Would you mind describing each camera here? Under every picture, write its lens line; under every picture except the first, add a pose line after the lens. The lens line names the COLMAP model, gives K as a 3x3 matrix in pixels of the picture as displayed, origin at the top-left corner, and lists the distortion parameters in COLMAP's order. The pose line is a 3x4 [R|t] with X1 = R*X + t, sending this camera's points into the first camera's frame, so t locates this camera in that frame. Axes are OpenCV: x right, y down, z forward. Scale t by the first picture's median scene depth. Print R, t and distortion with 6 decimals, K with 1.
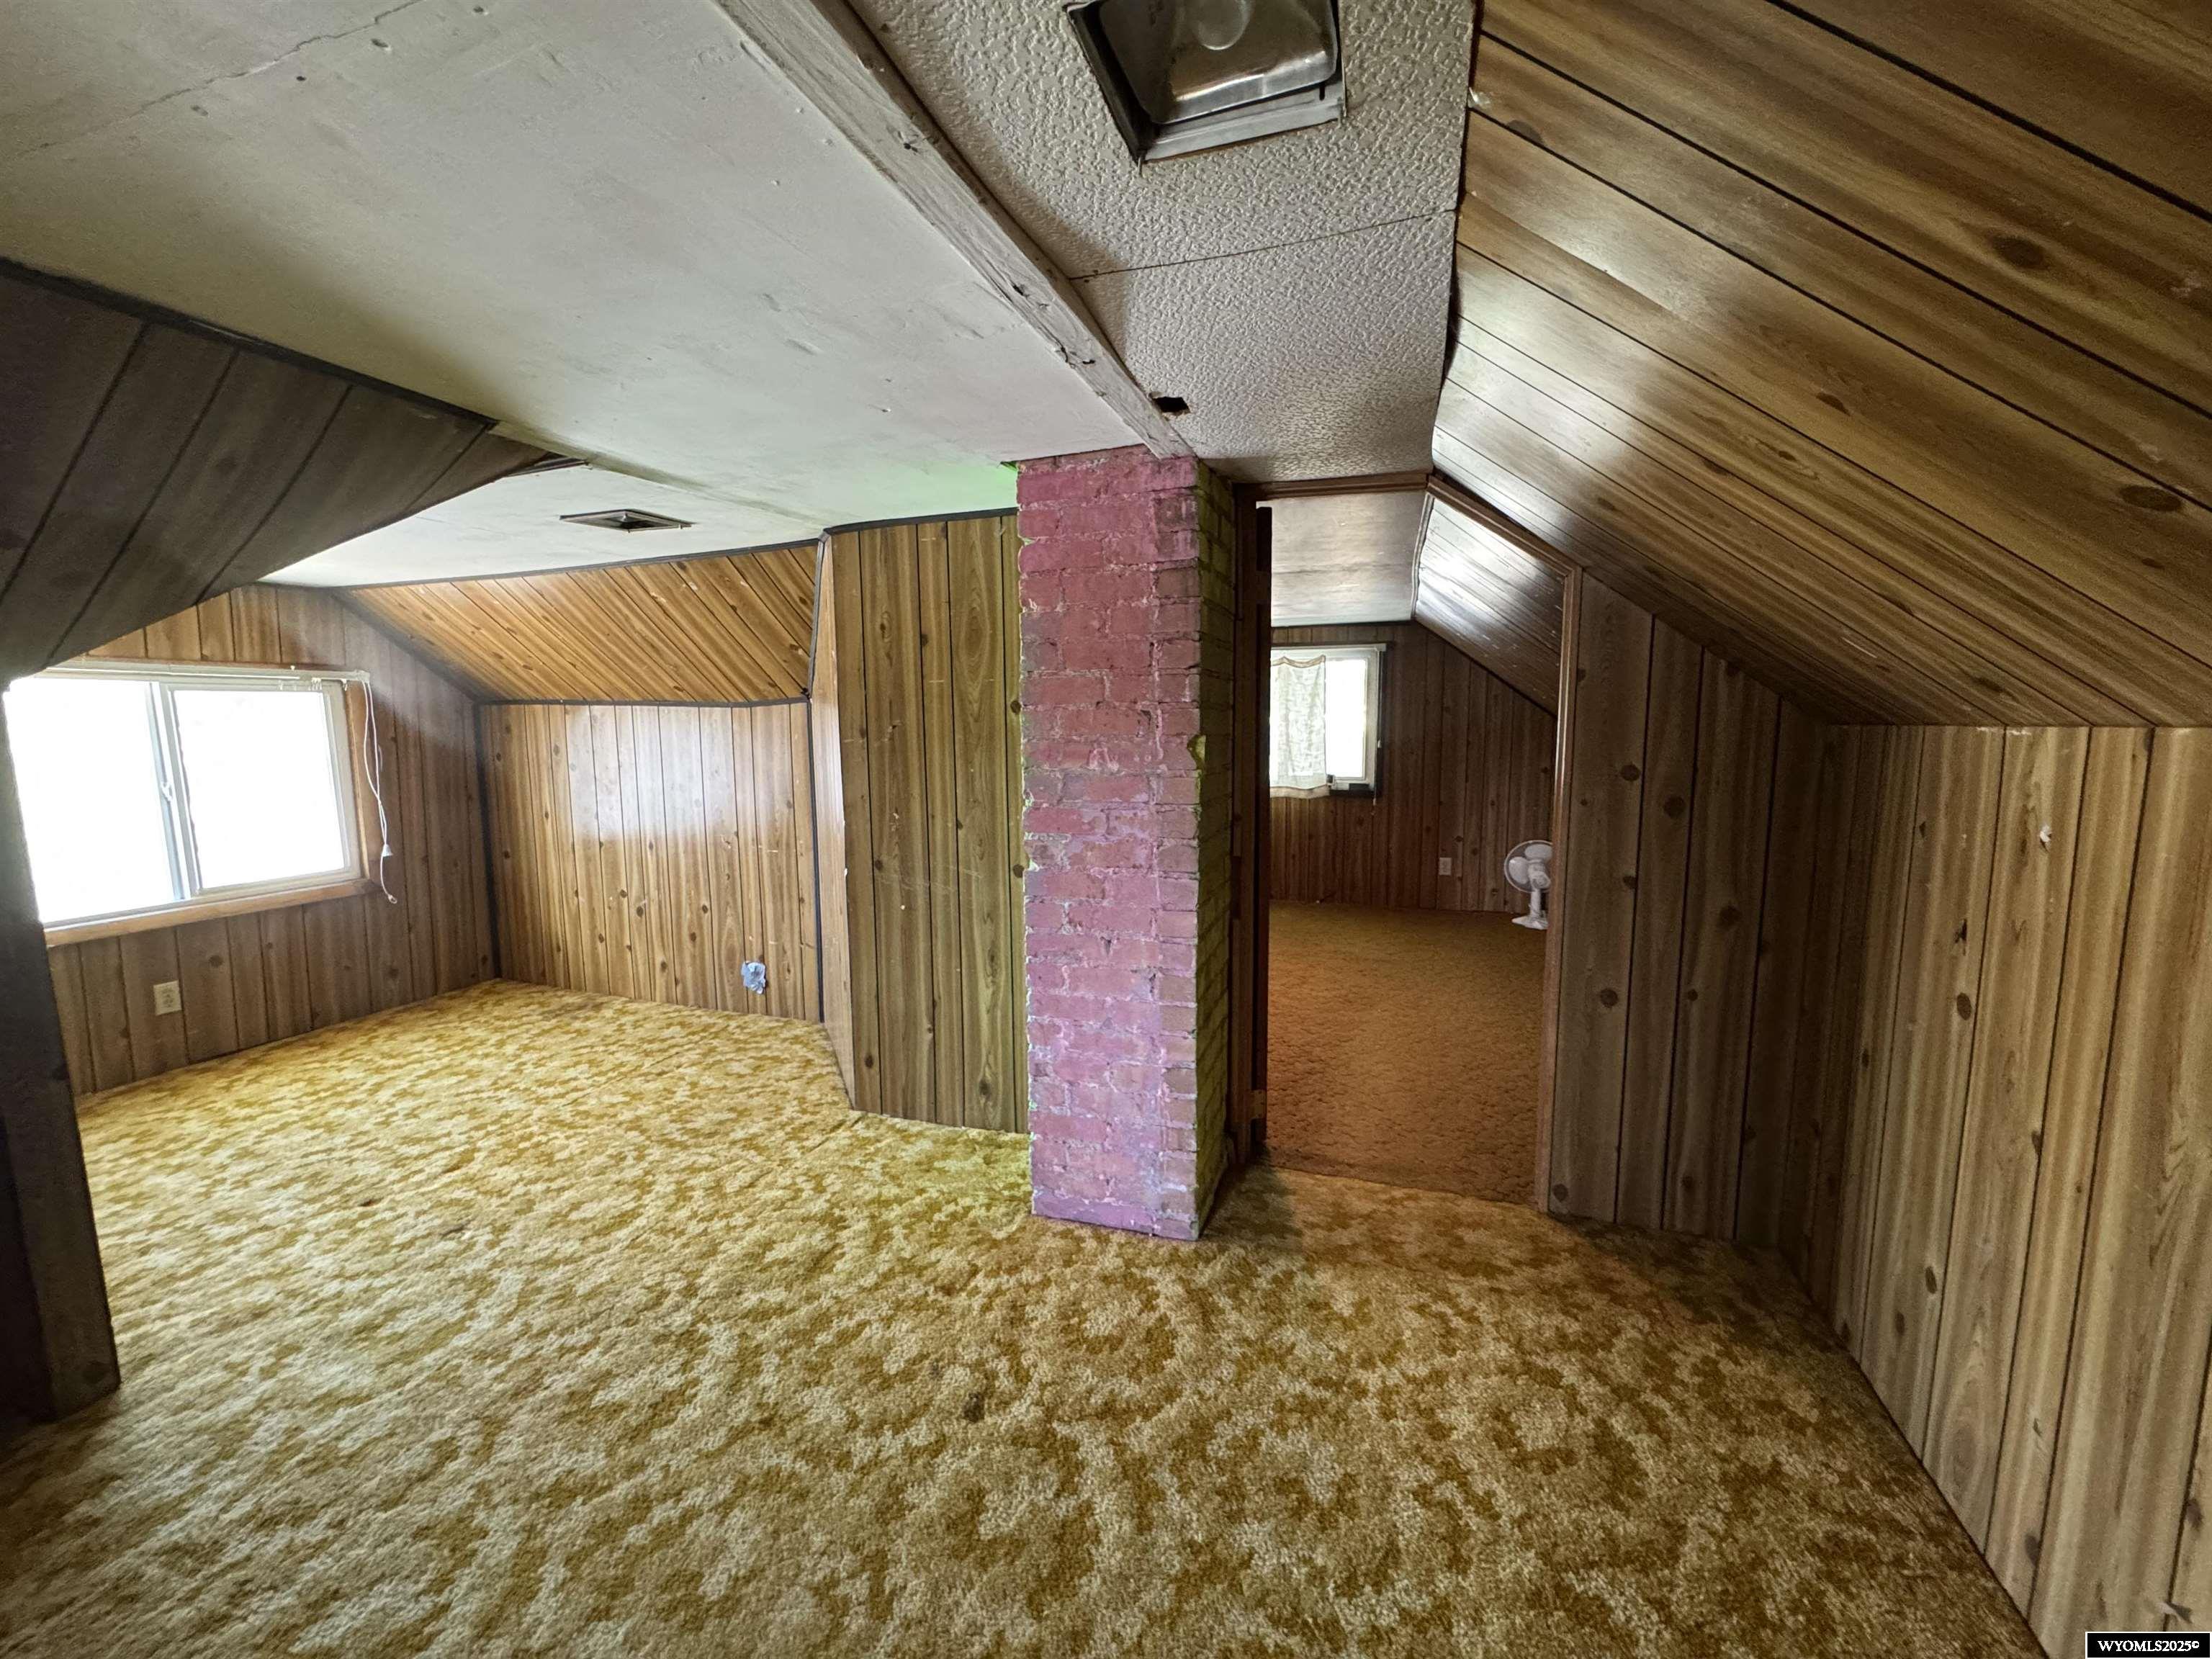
lens RADIAL K [[881.6, 0, 1103.6], [0, 881.6, 829.3], [0, 0, 1]] dist [-0.003375, 0.000845]
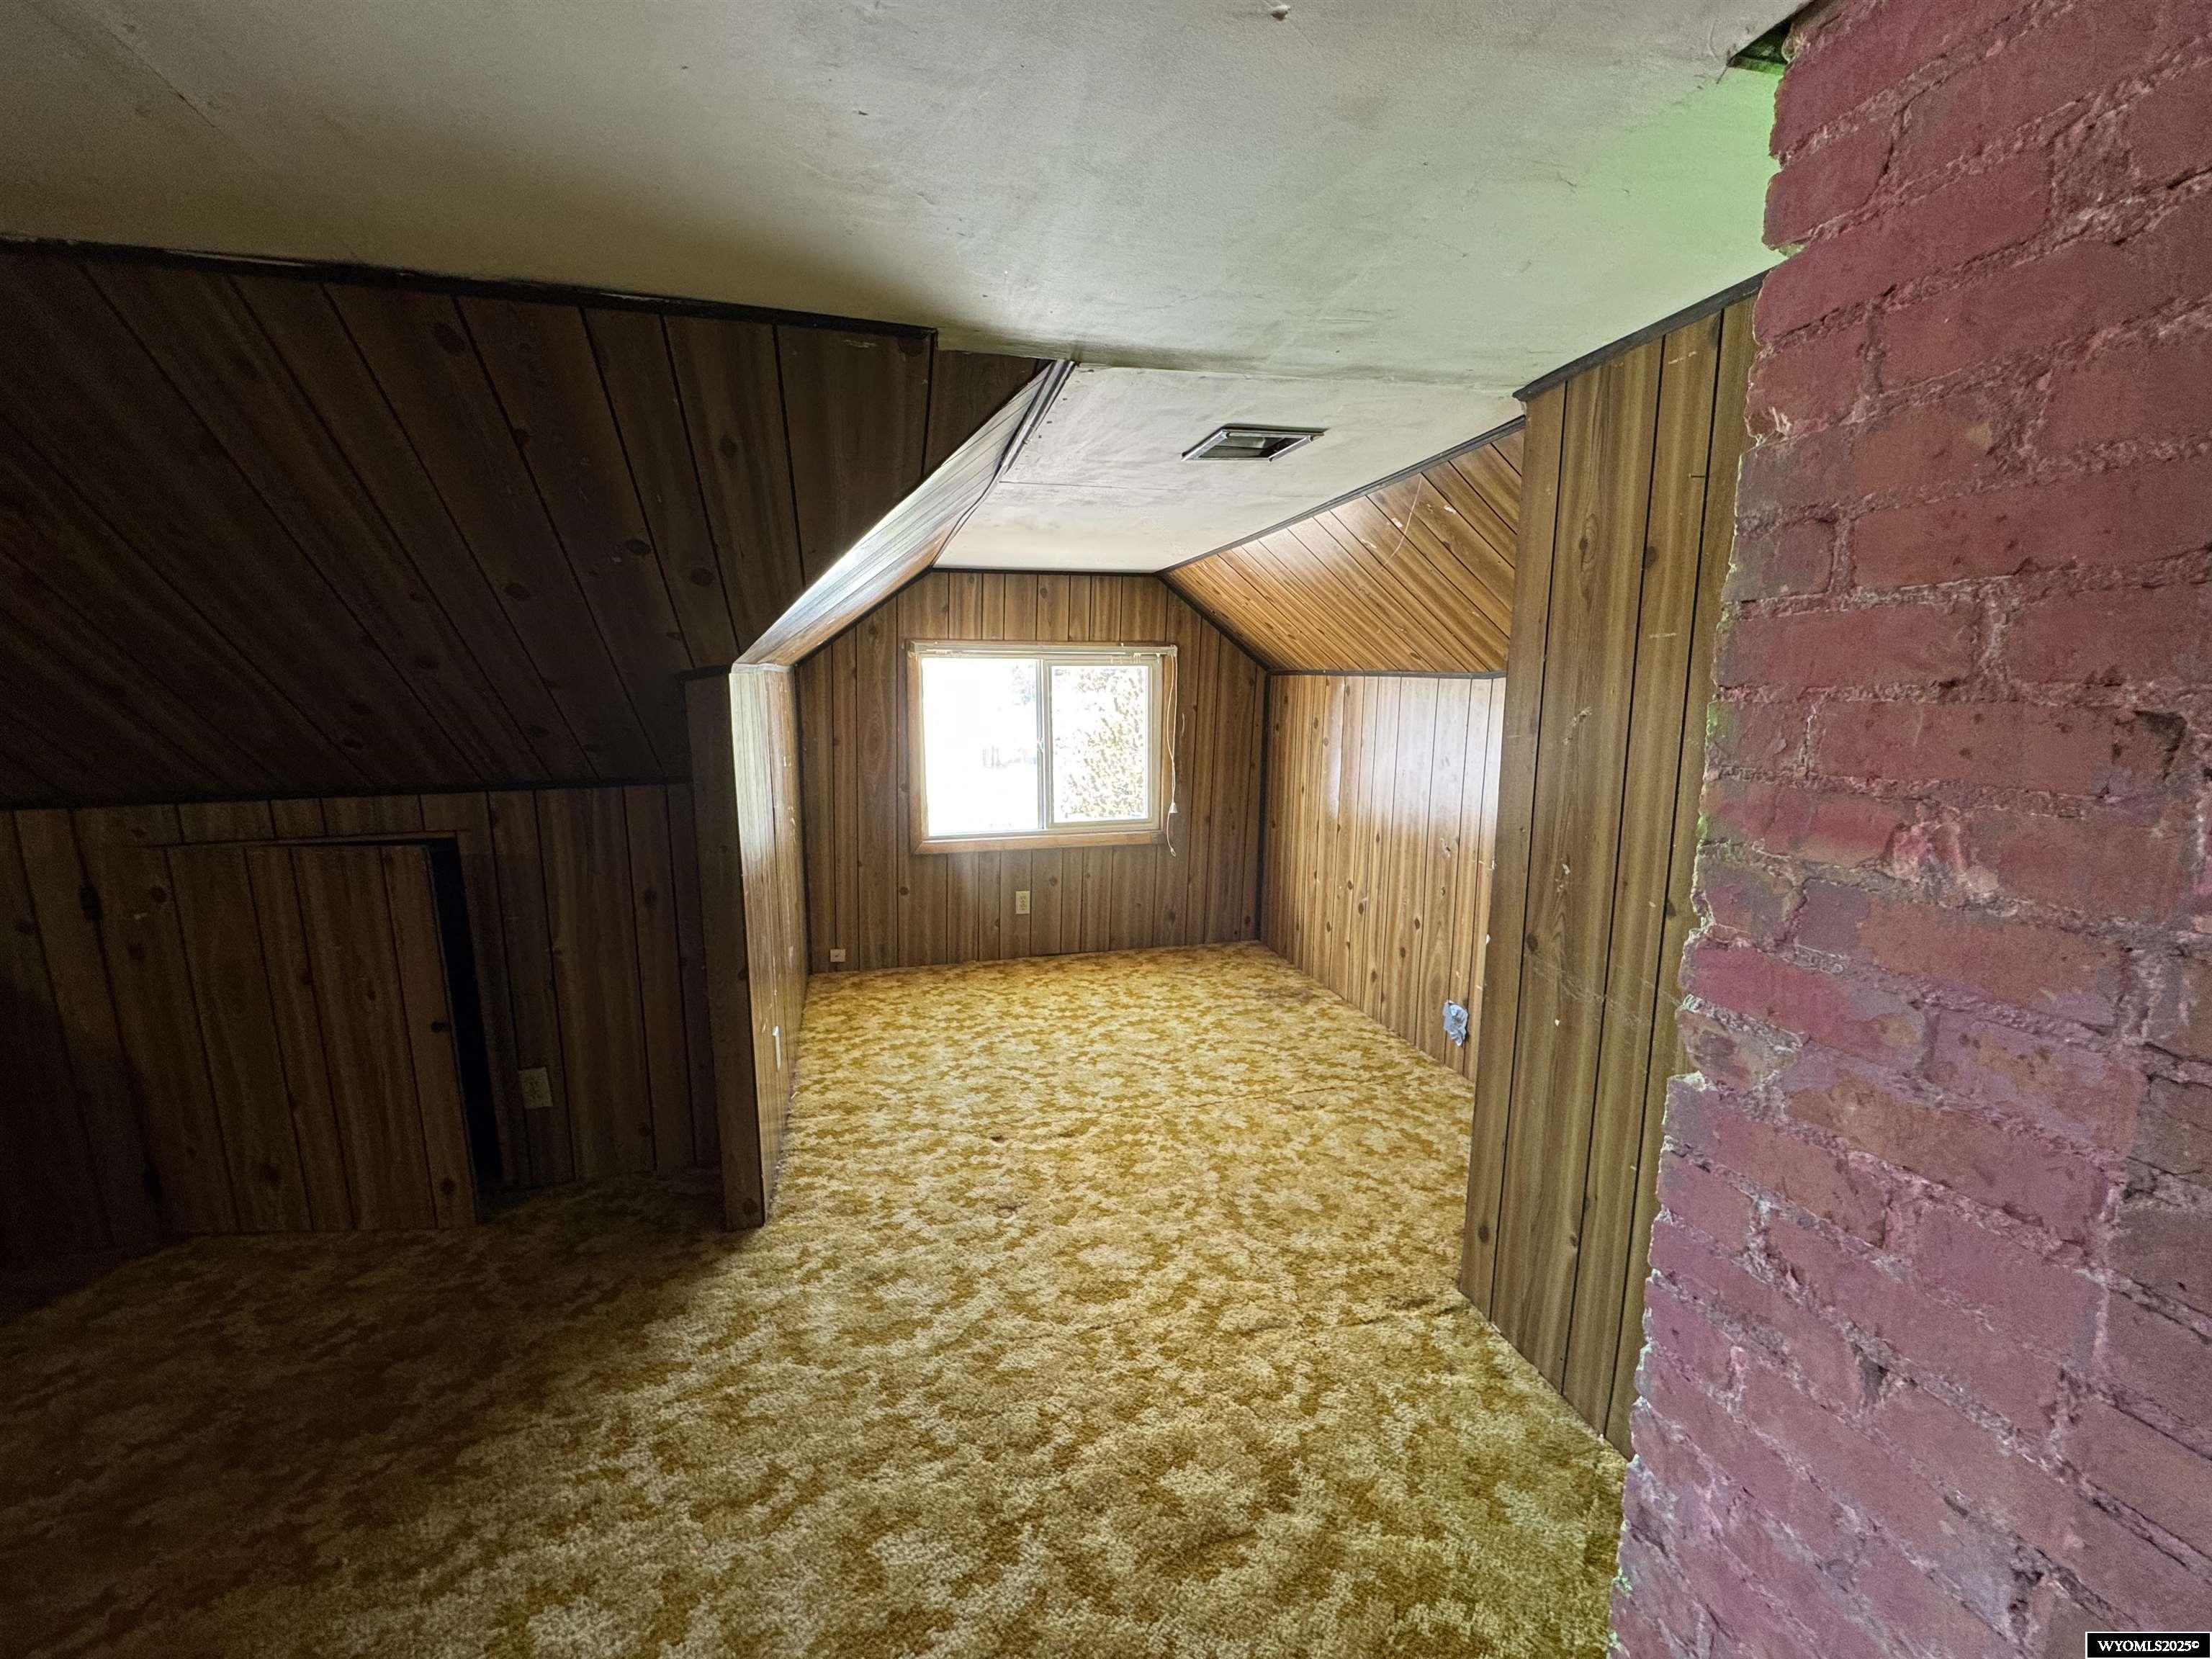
lens RADIAL K [[881.6, 0, 1101.4], [0, 881.6, 828.1], [0, 0, 1]] dist [-0.003375, 0.000845]
pose [[0.557886, 0.138877, -0.818215, 0.082819], [-0.108393, 0.989647, 0.094069, -0.078027], [0.822809, 0.036209, 0.567164, 0.501763]]
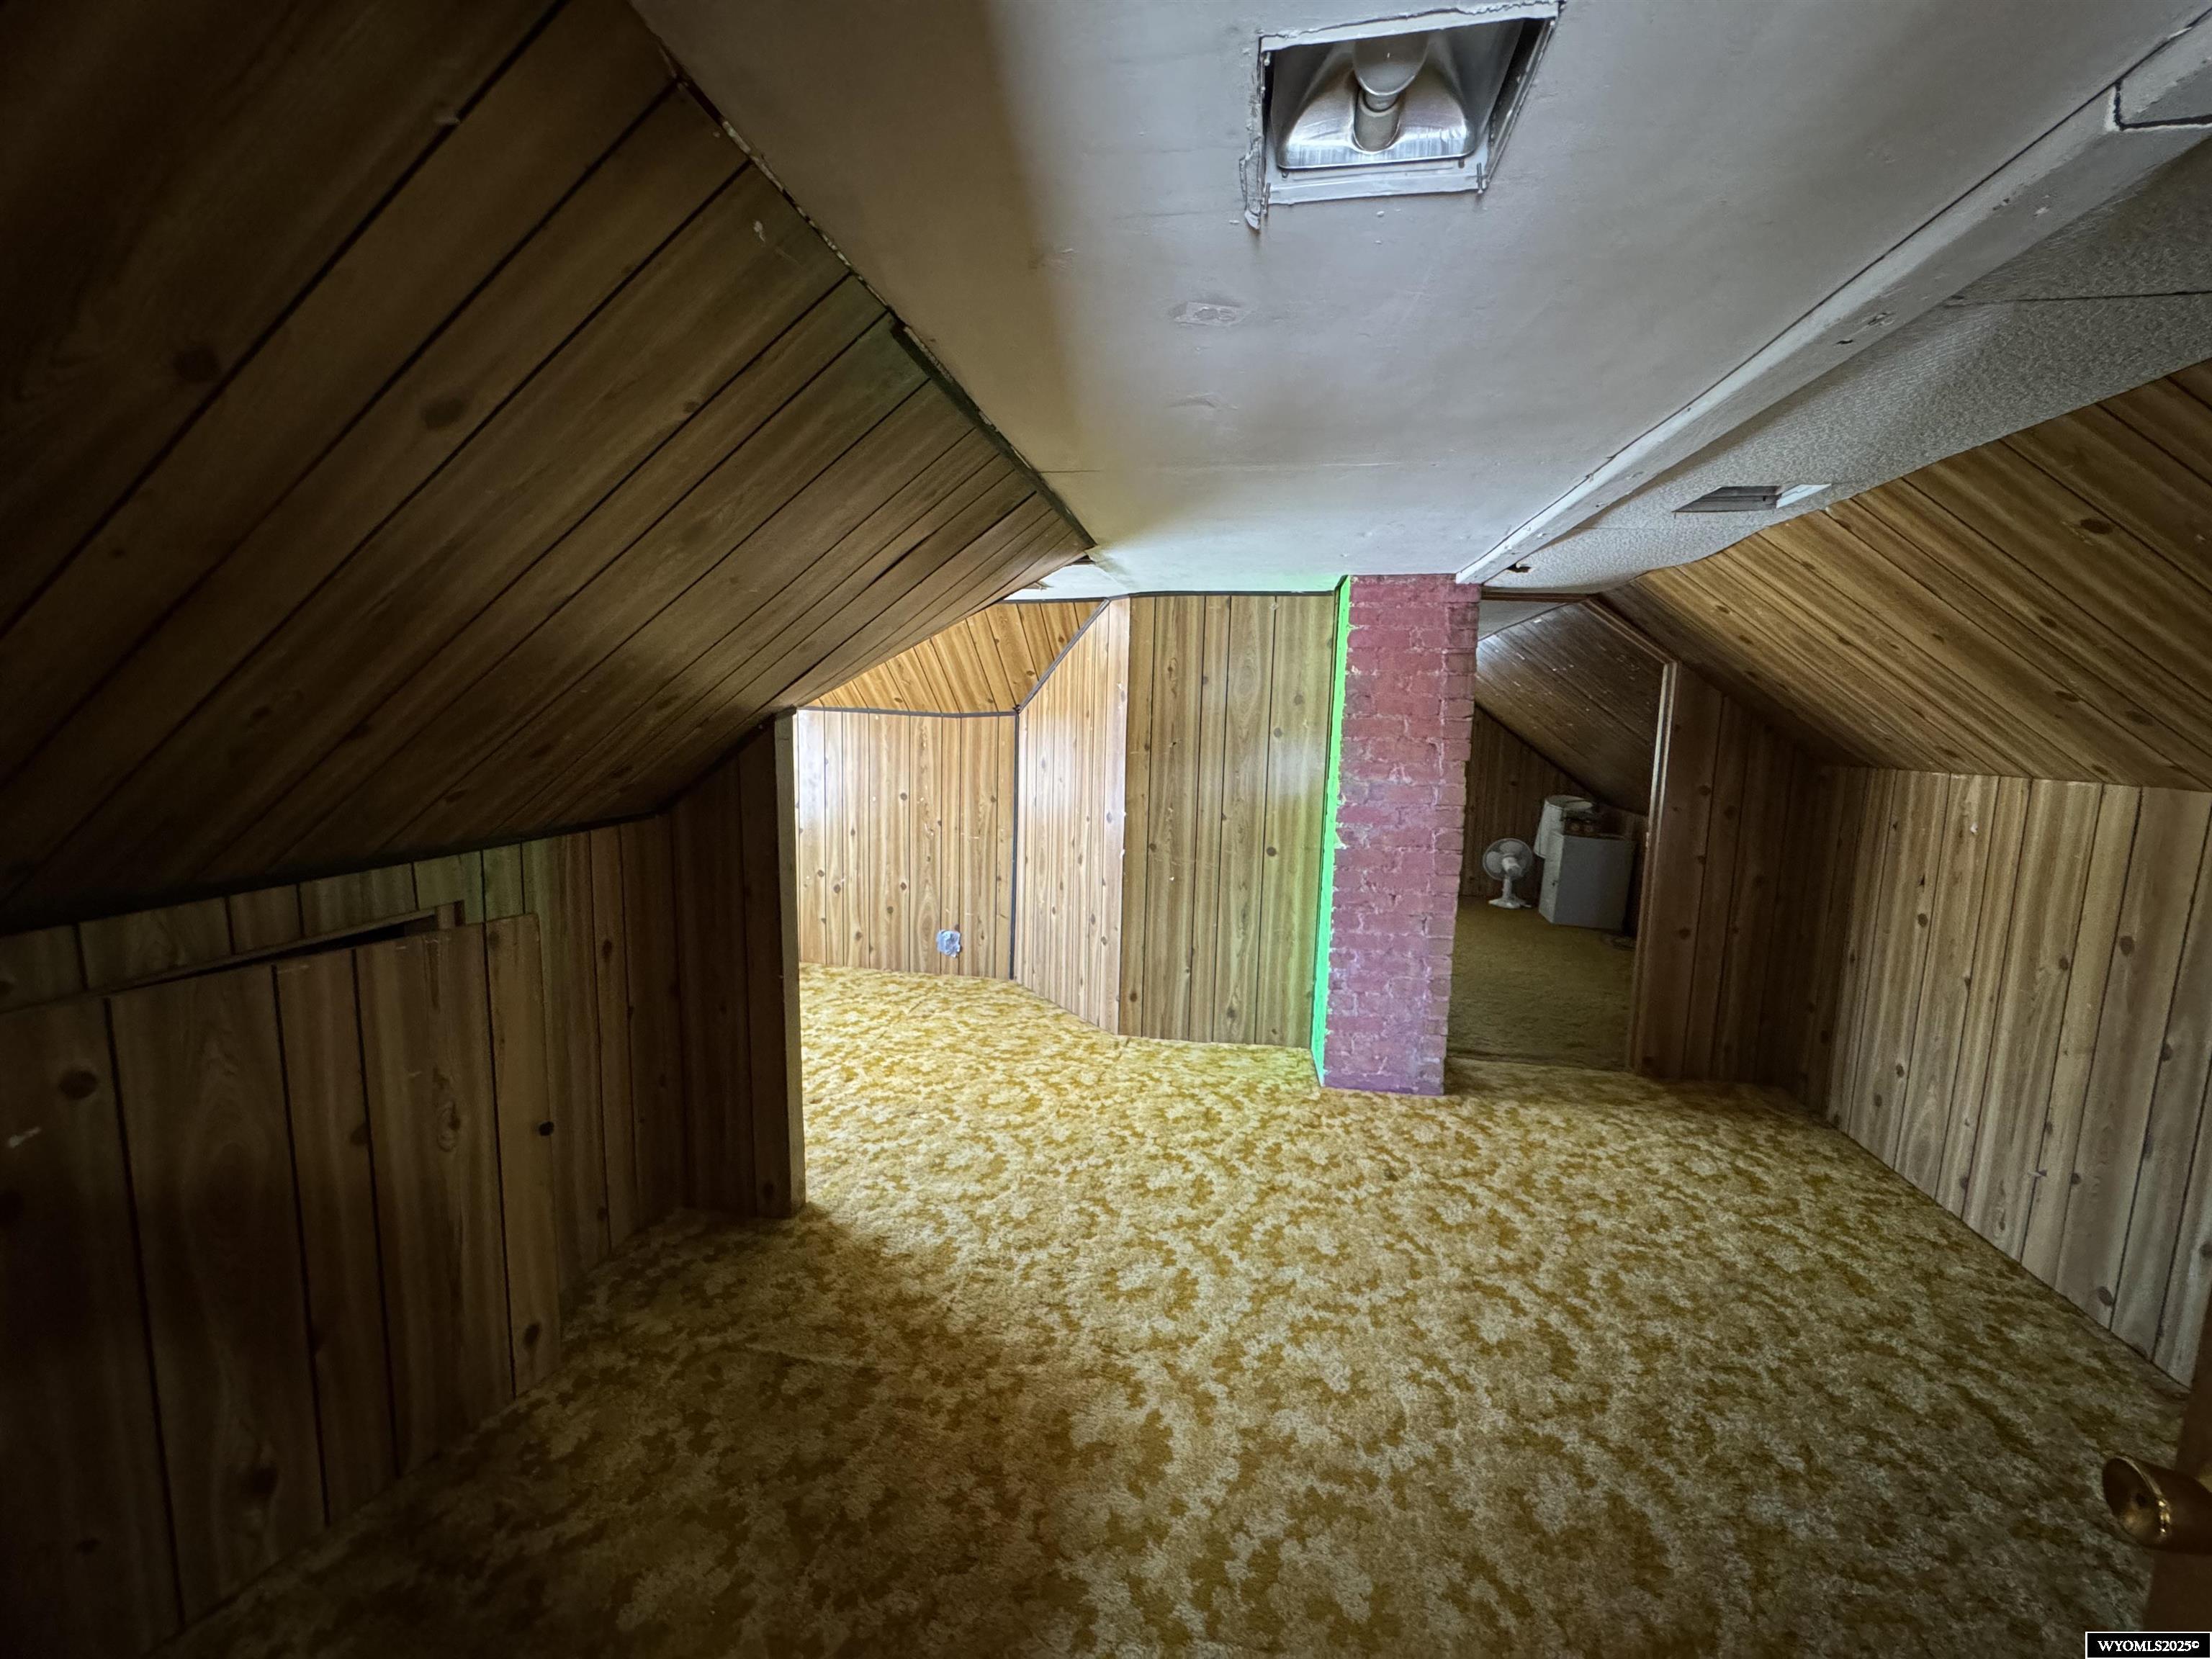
lens RADIAL K [[881.6, 0, 1104.6], [0, 881.6, 829.5], [0, 0, 1]] dist [-0.003375, 0.000845]
pose [[0.987122, 0.013916, 0.159361, -0.666479], [-0.013952, 0.999902, -0.000889, 0.020820], [-0.159358, -0.001345, 0.987220, -0.368144]]
